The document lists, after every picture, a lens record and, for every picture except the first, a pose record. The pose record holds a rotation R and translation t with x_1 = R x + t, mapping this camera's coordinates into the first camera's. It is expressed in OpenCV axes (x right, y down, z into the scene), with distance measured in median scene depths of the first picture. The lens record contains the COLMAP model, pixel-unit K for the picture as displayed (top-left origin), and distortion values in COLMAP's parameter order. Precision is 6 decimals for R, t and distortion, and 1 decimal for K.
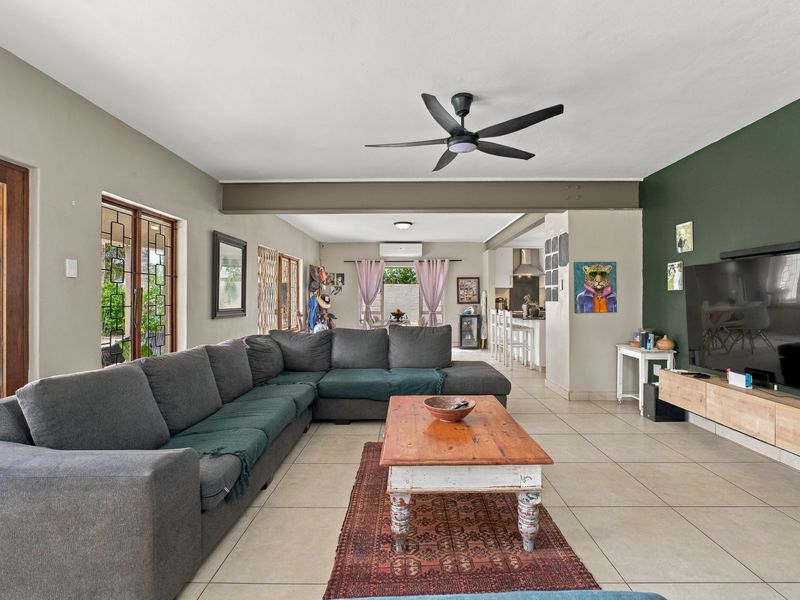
lens RADIAL K [[382.0, 0, 405.1], [0, 382.0, 295.8], [0, 0, 1]] dist [-0.013617, 0.000647]
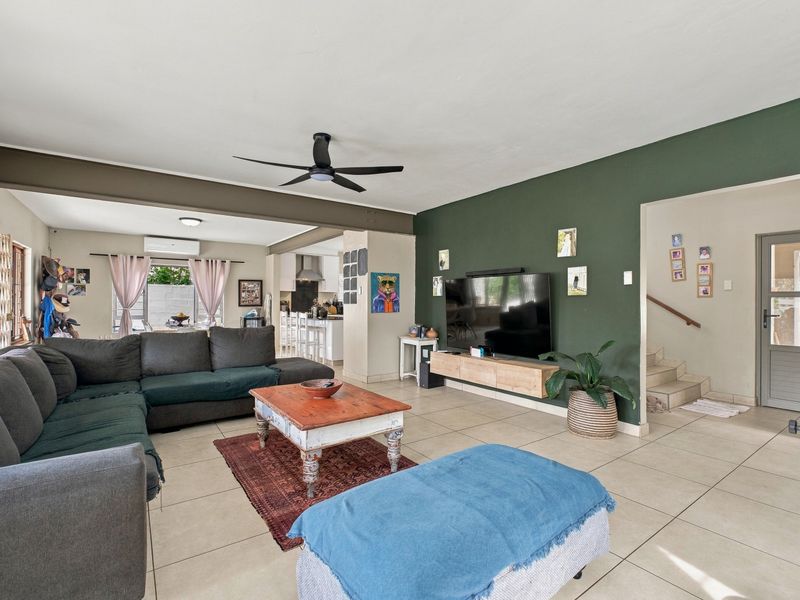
lens RADIAL K [[382.0, 0, 405.1], [0, 382.0, 295.8], [0, 0, 1]] dist [-0.013617, 0.000647]
pose [[0.812557, 0.014848, 0.582692, -0.198854], [-0.009458, 0.999880, -0.012289, 0.003285], [-0.582805, 0.004474, 0.812600, -0.087567]]
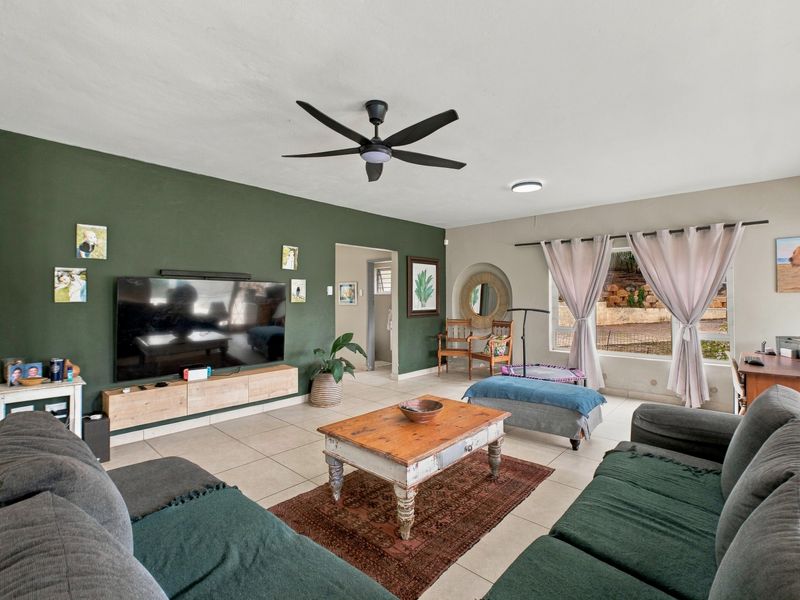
lens RADIAL K [[382.0, 0, 405.1], [0, 382.0, 295.8], [0, 0, 1]] dist [-0.013617, 0.000647]
pose [[-0.739197, 0.005501, 0.673466, -0.316555], [-0.004077, 0.999912, -0.012643, -0.018059], [-0.673477, -0.012092, -0.739110, 0.964304]]
